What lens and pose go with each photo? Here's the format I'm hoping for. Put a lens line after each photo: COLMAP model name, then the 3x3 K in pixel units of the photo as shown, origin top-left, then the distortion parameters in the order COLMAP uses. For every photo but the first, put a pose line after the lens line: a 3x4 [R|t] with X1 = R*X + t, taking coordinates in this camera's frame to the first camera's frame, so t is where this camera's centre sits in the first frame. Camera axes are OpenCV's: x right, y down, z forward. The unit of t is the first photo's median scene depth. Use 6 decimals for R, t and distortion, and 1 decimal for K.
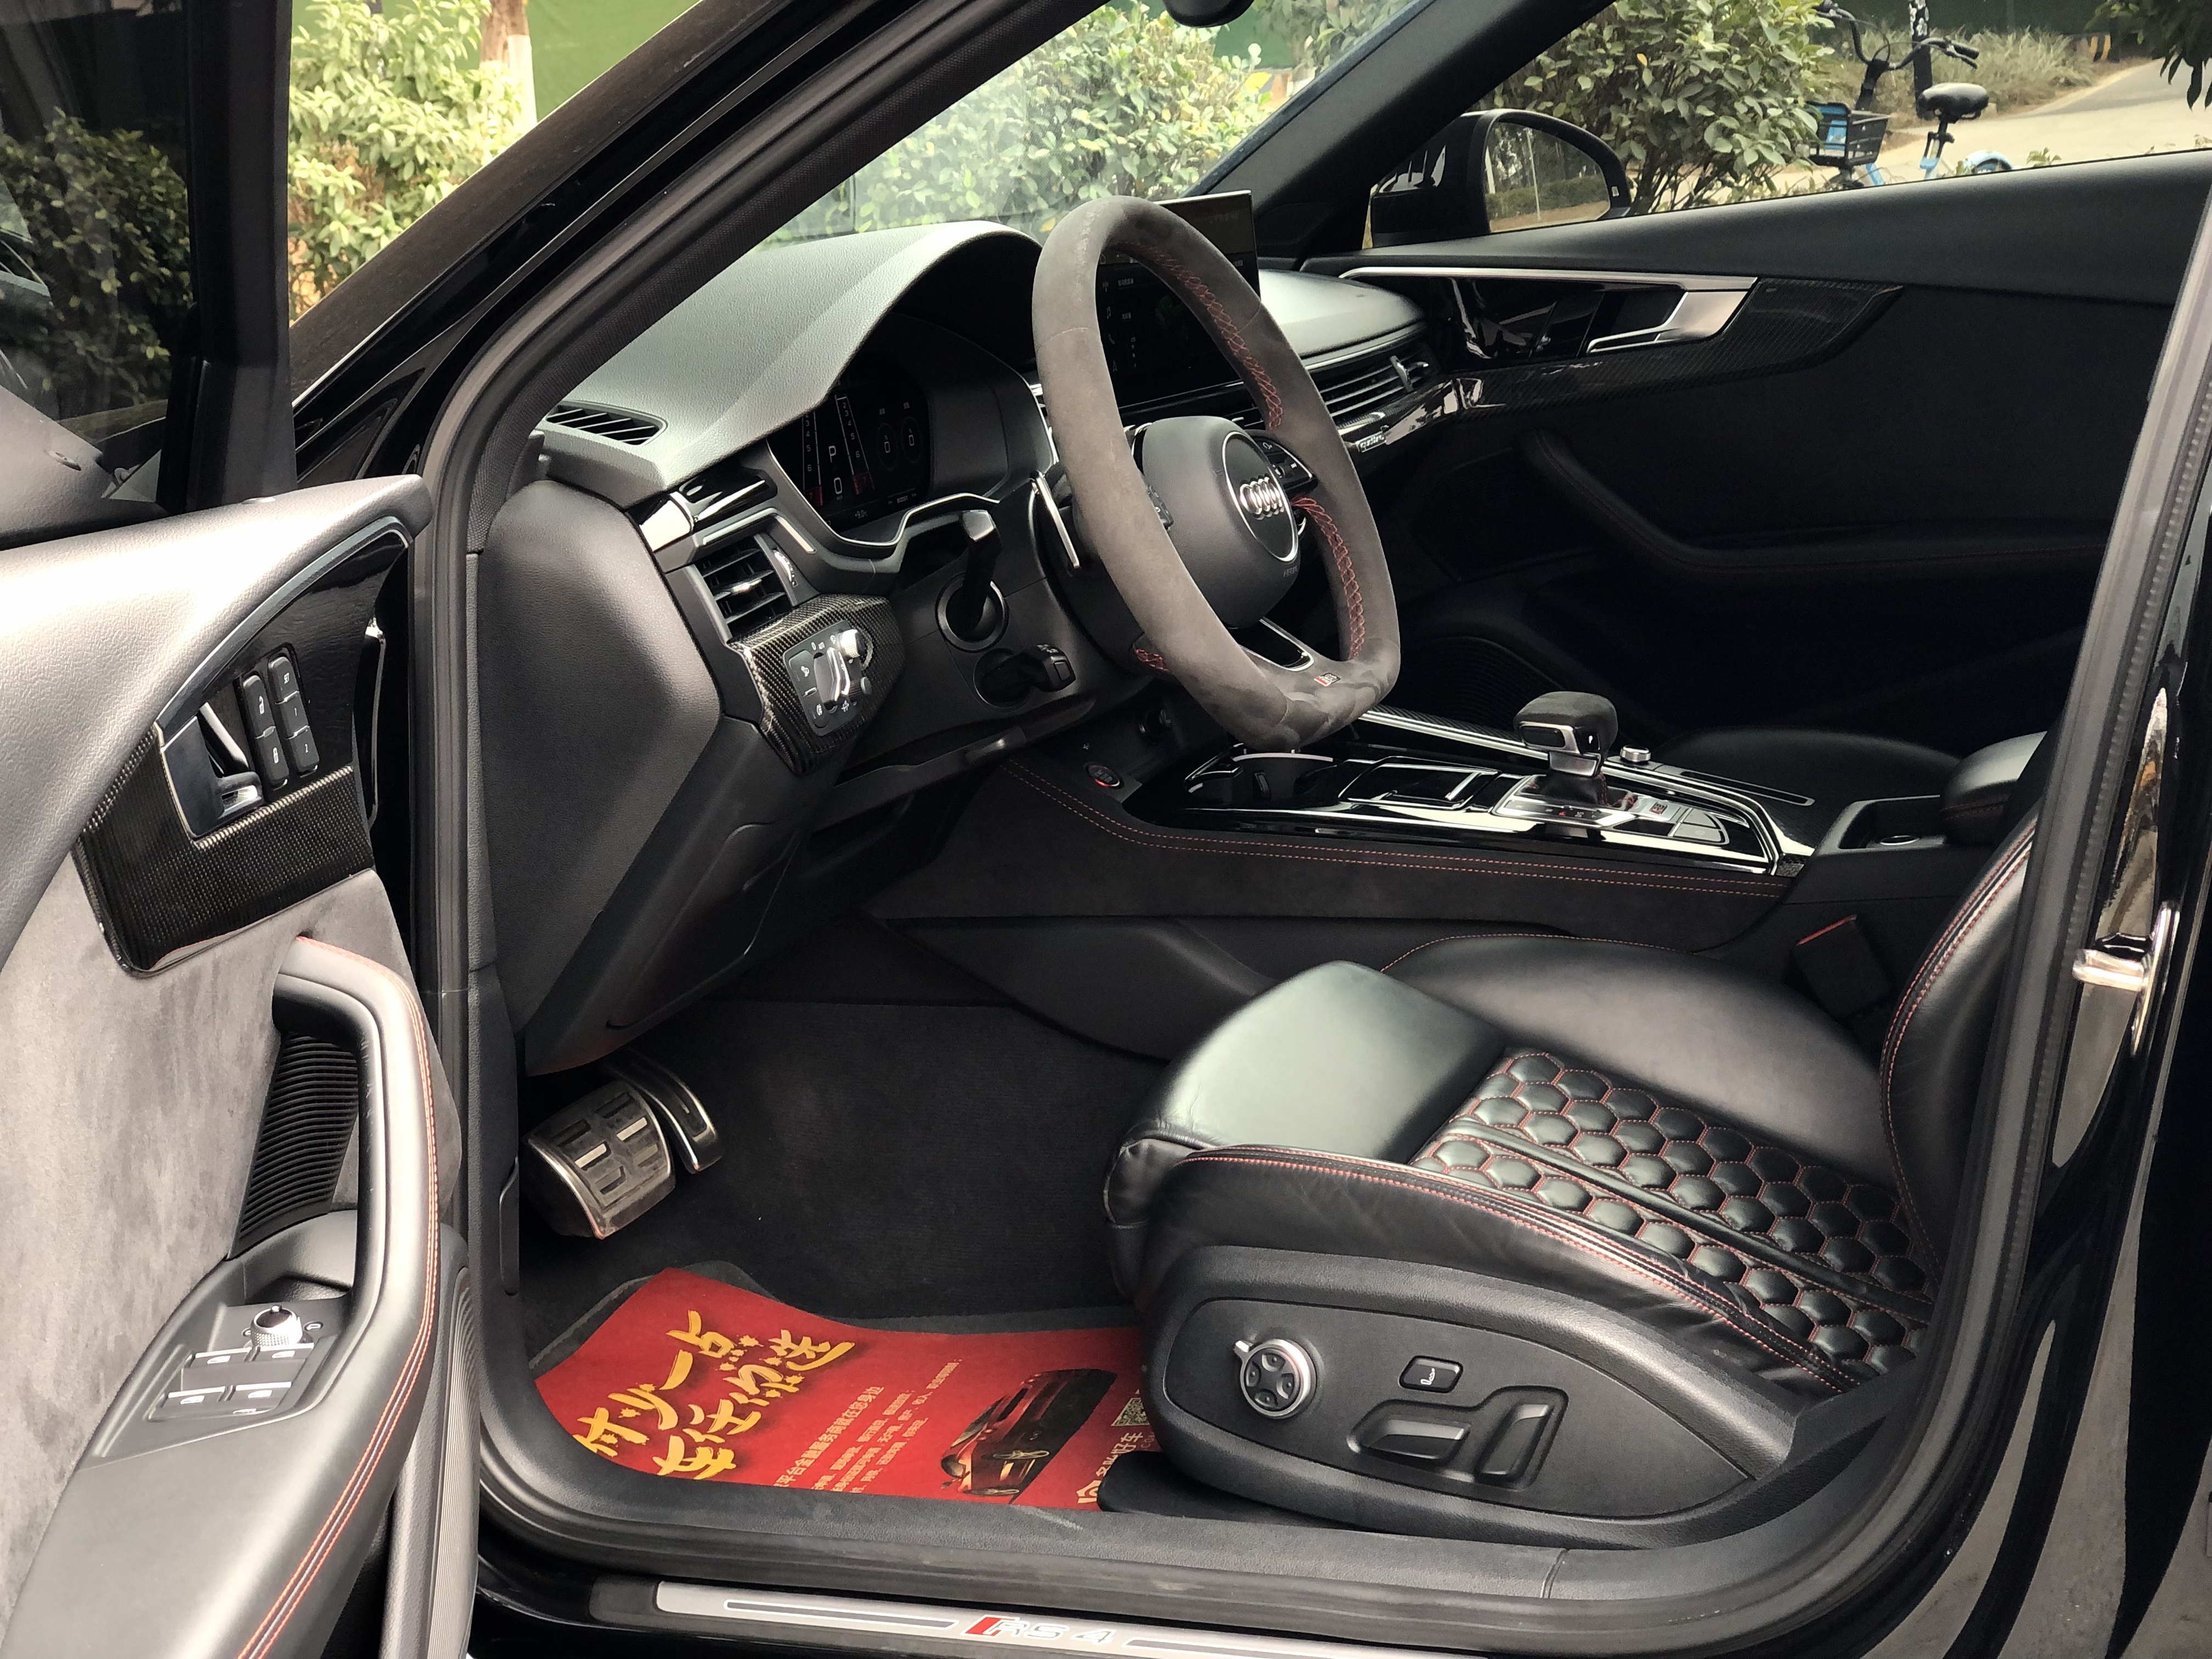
lens RADIAL K [[3280.5, 0, 1103.1], [0, 3280.5, 833.4], [0, 0, 1]] dist [0.020844, 0.000000]
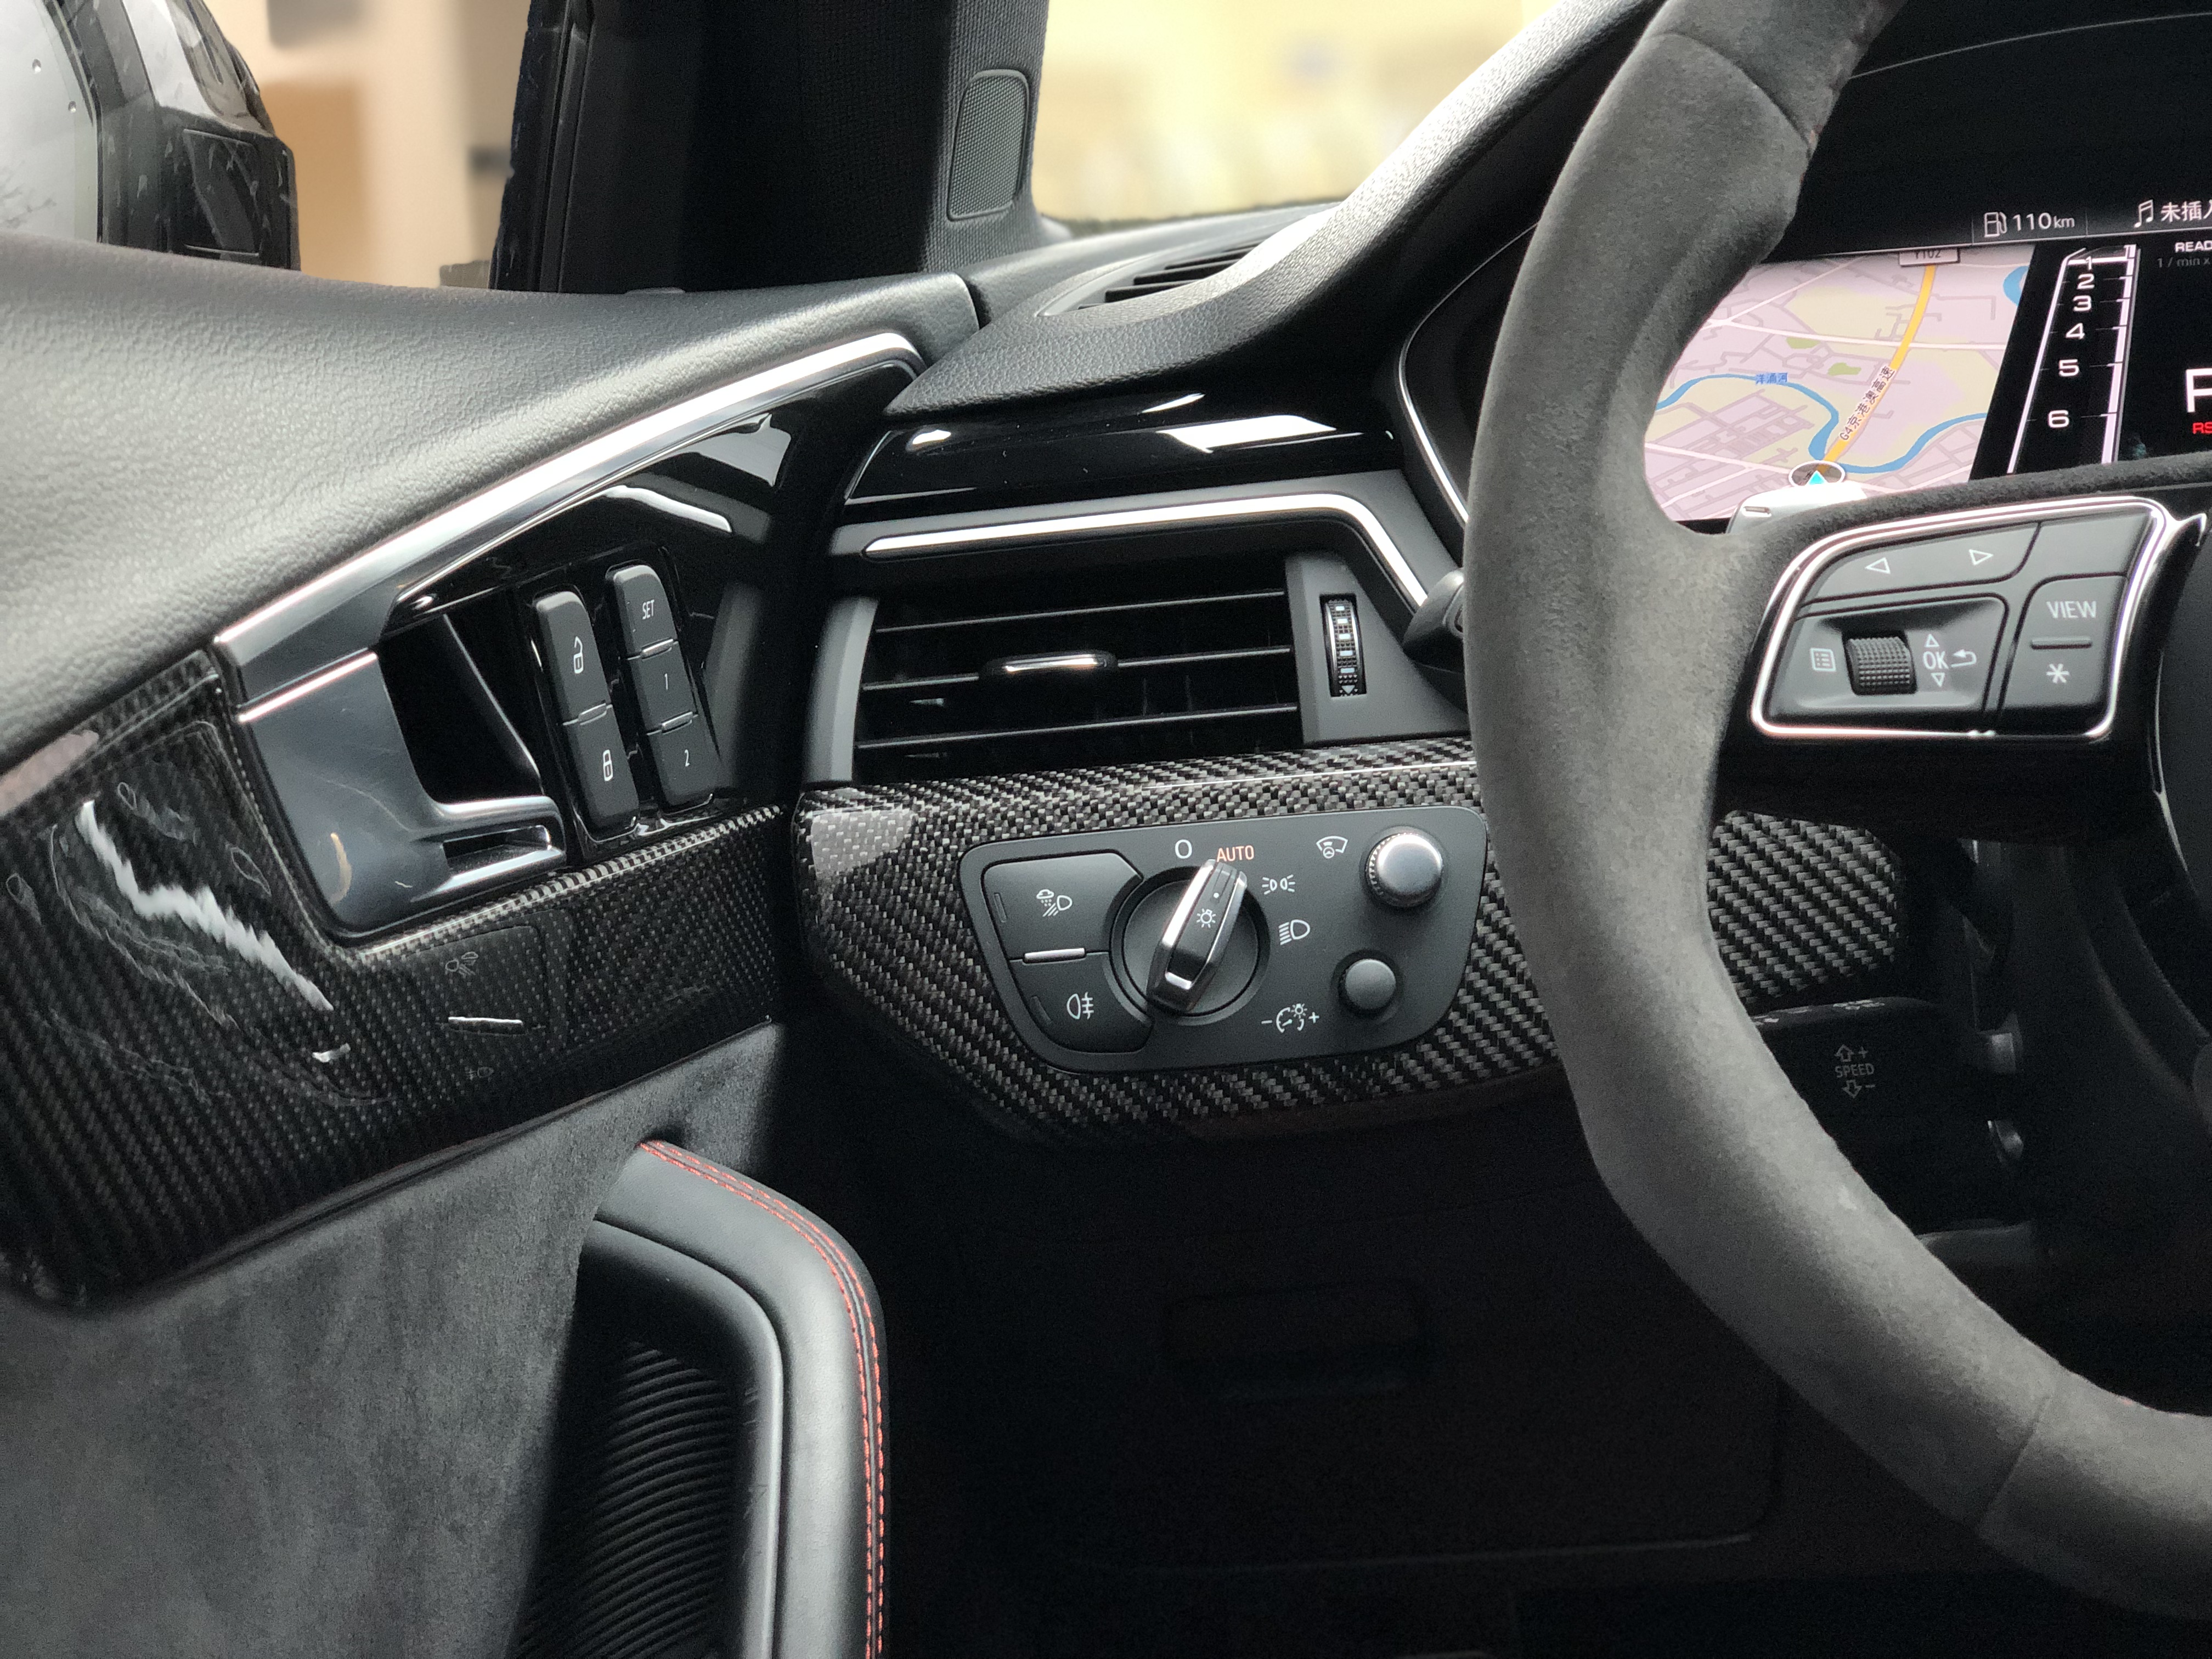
lens RADIAL K [[3280.5, 0, 1091.7], [0, 3280.5, 839.6], [0, 0, 1]] dist [0.020844, 0.000000]
pose [[0.982987, 0.052660, -0.175964, -0.100902], [-0.057977, 0.998000, -0.025208, -0.005312], [0.174285, 0.034981, 0.984074, 0.552907]]
